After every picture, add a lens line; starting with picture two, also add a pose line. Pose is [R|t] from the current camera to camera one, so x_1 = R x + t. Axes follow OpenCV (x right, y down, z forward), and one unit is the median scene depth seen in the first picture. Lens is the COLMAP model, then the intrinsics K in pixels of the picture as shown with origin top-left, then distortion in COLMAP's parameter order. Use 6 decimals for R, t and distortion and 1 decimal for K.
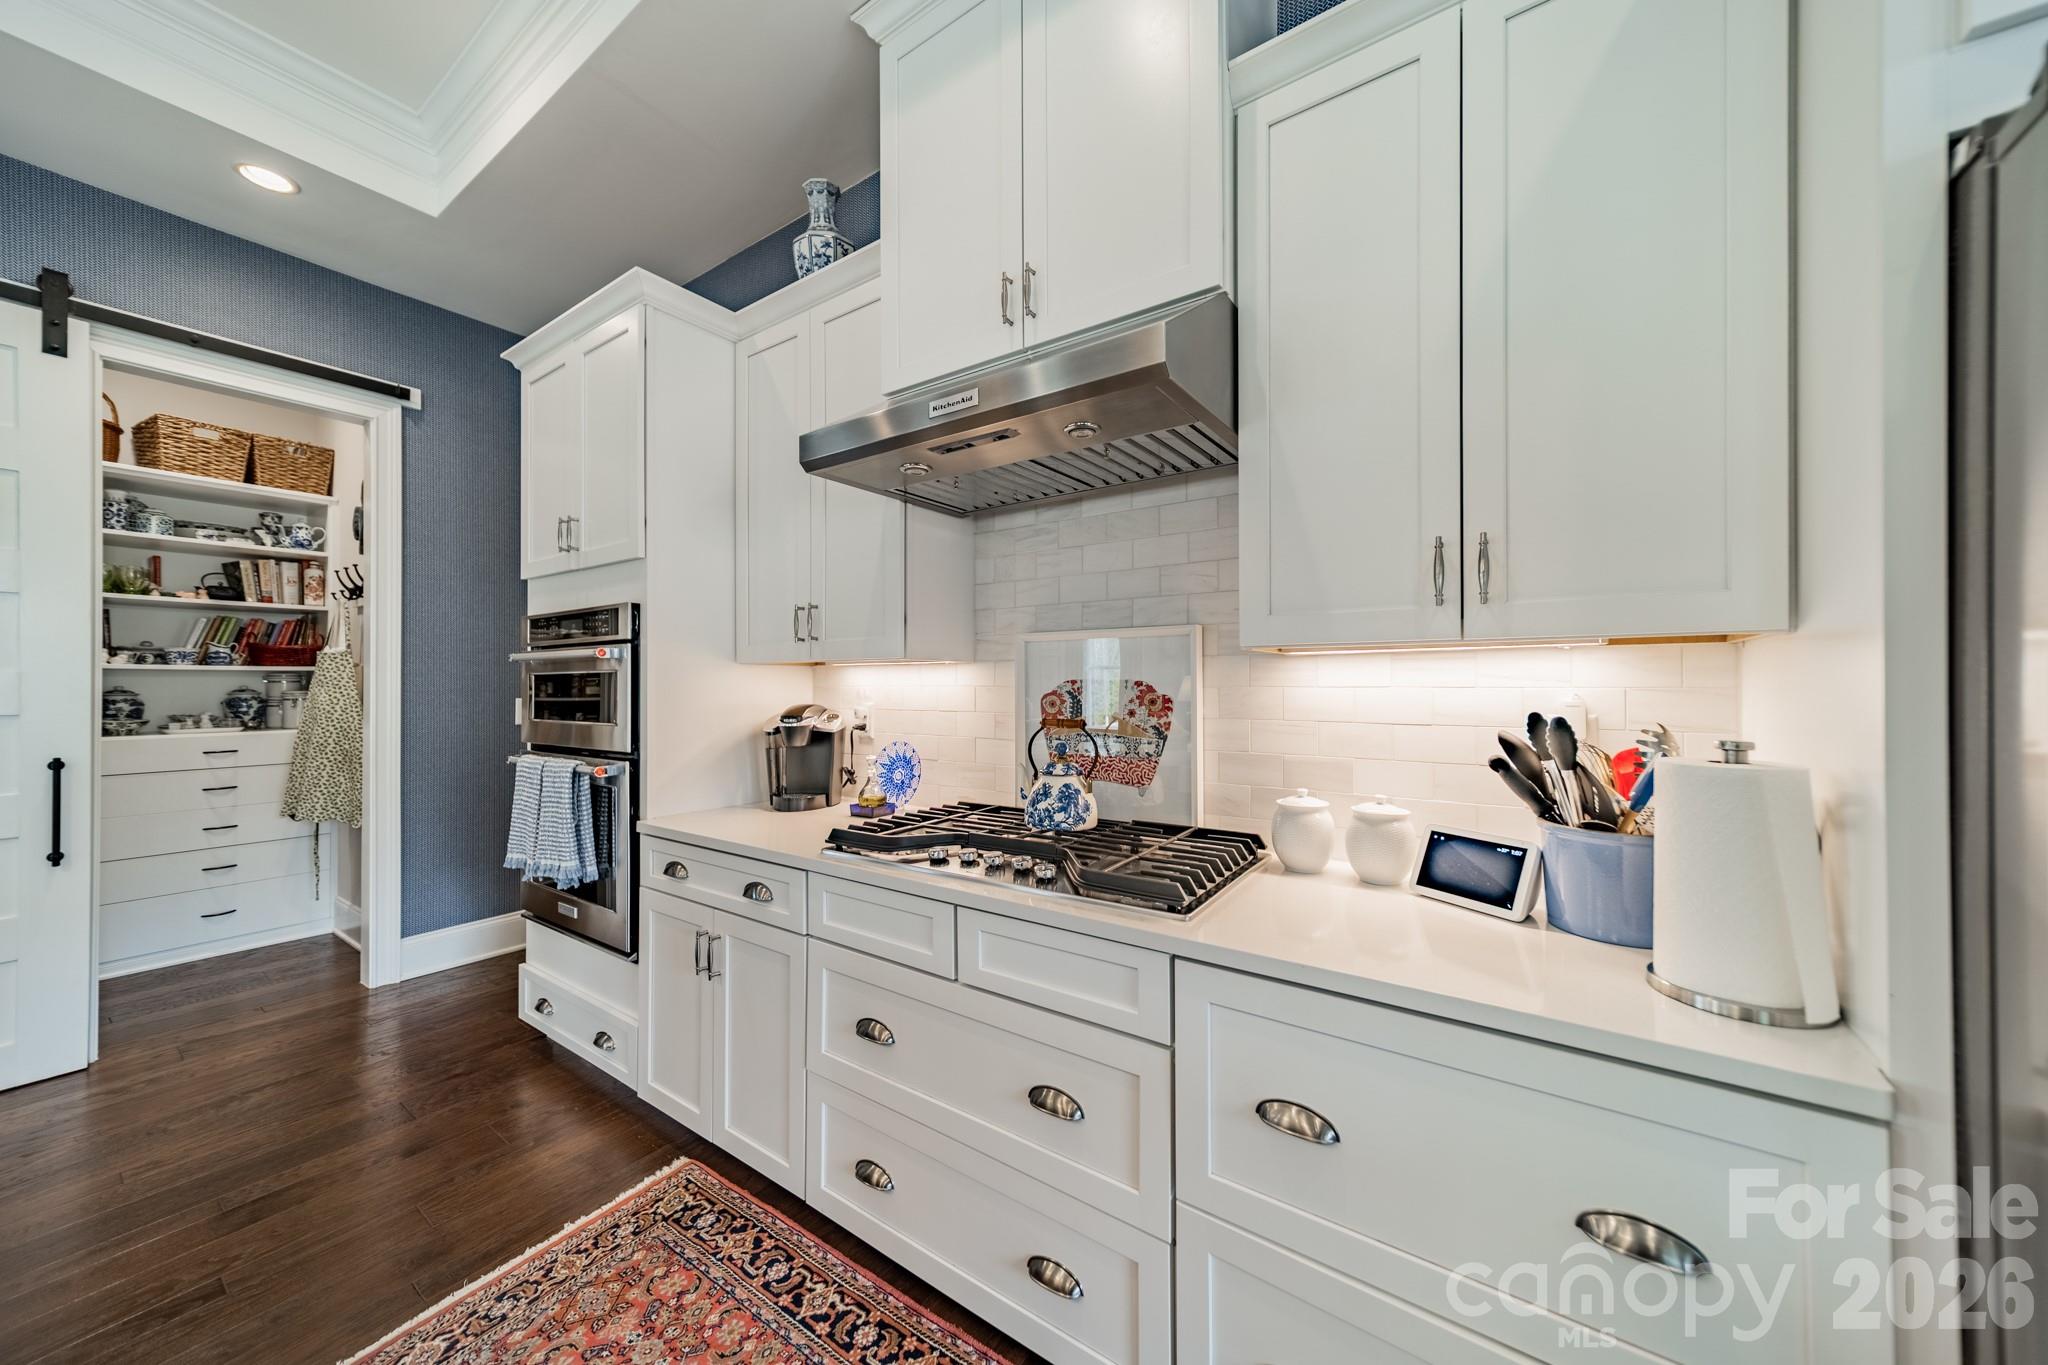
lens RADIAL K [[718.4, 0, 1025.4], [0, 718.4, 679.2], [0, 0, 1]] dist [0.005612, 0.000138]
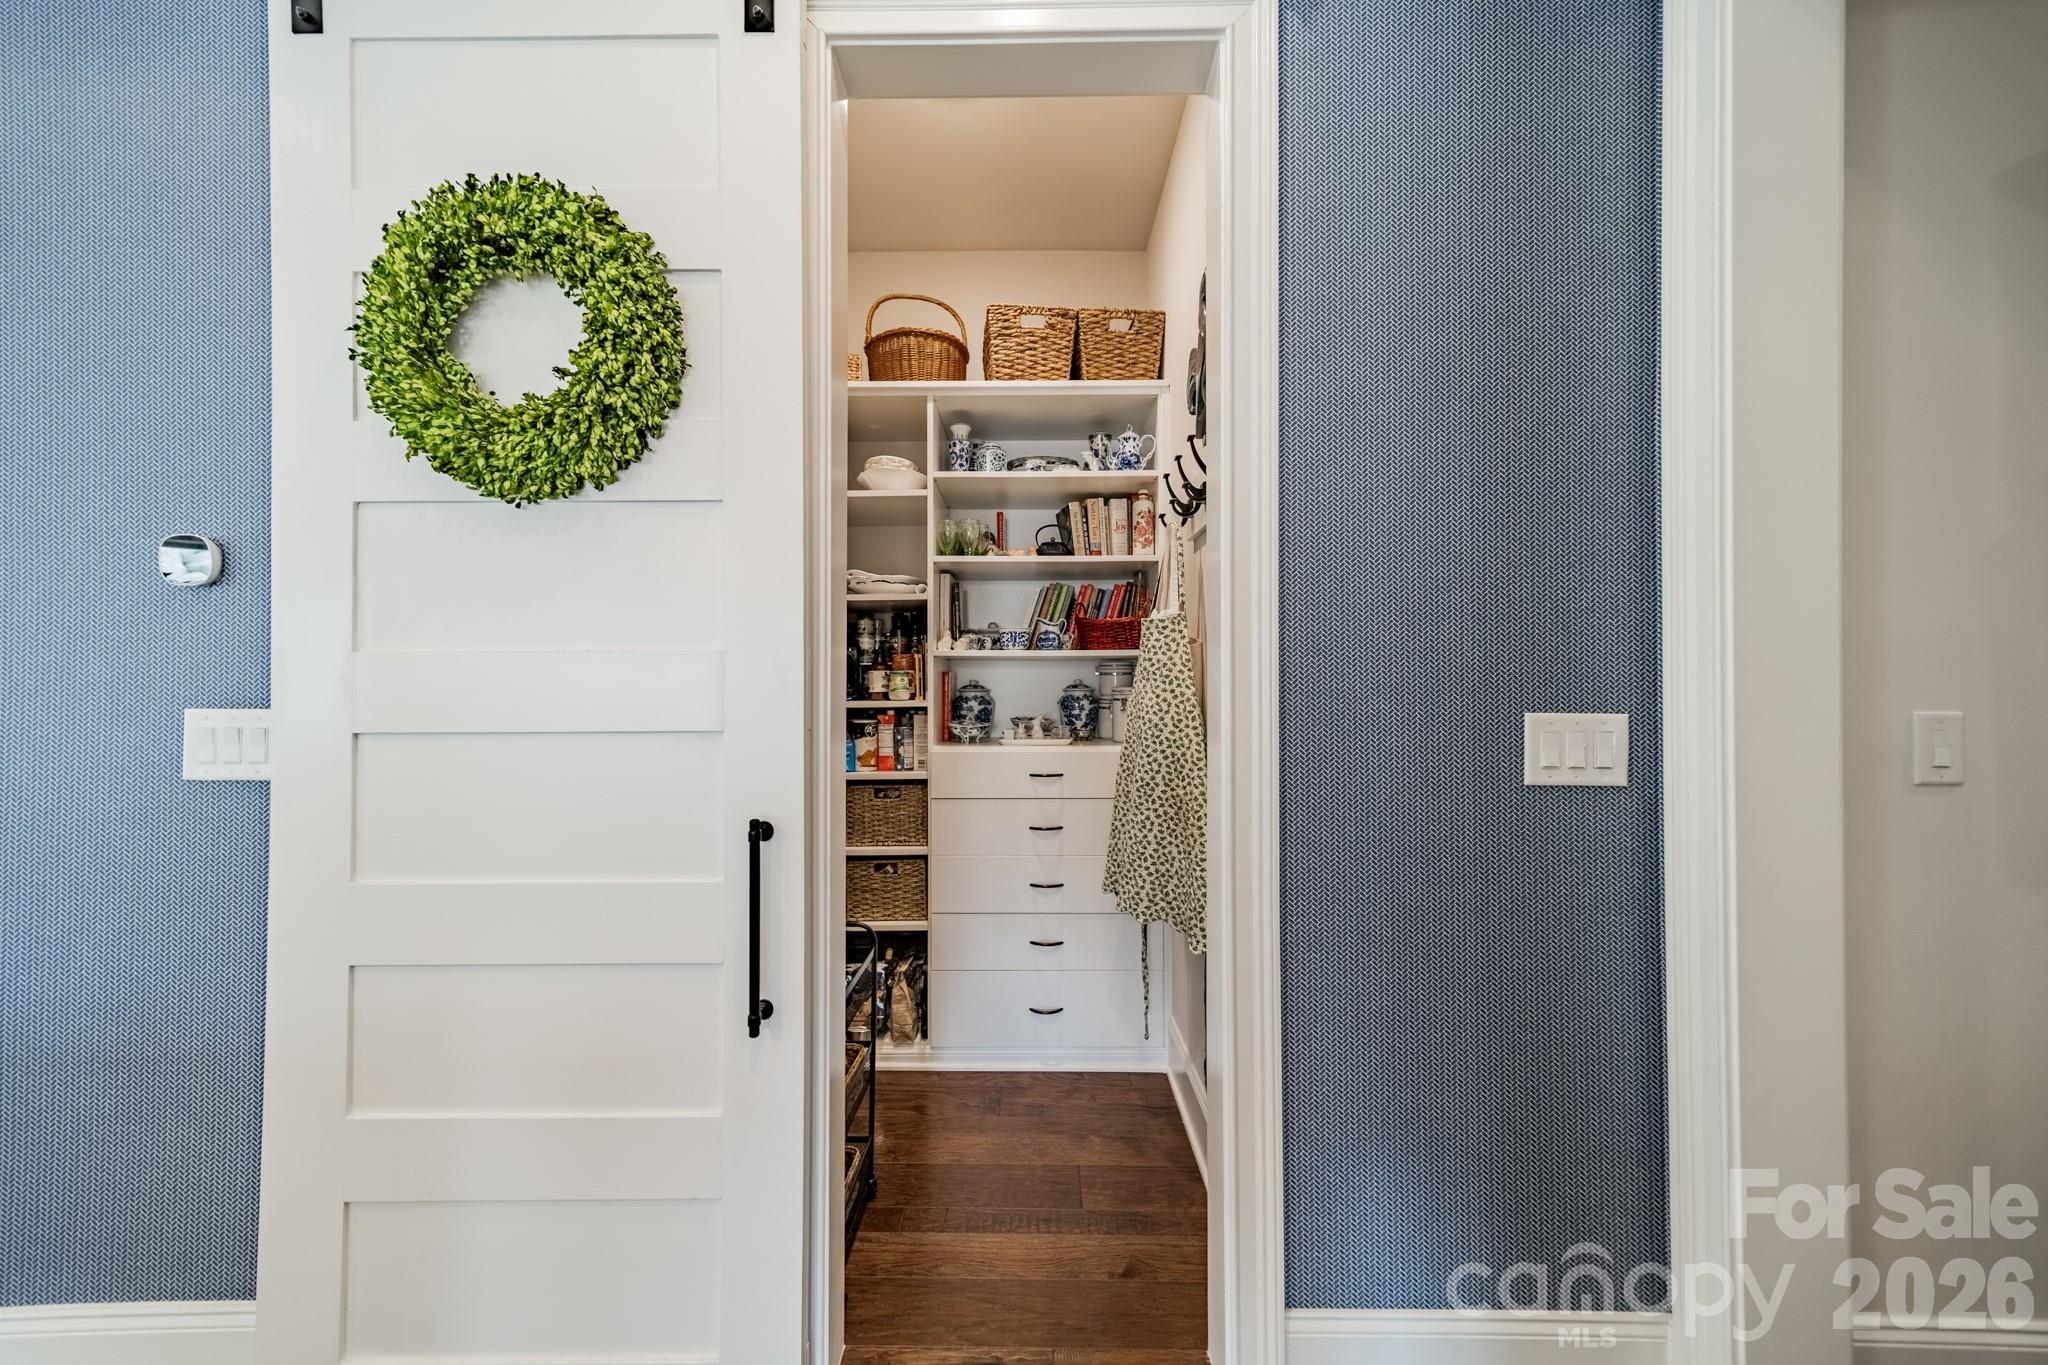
lens RADIAL K [[716.1, 0, 1032.5], [0, 716.1, 678.9], [0, 0, 1]] dist [0.006238, 0.000166]
pose [[0.571048, -0.003655, -0.820909, -0.911434], [0.005850, 0.999983, -0.000382, 0.015359], [0.820896, -0.004584, 0.571059, 0.976791]]
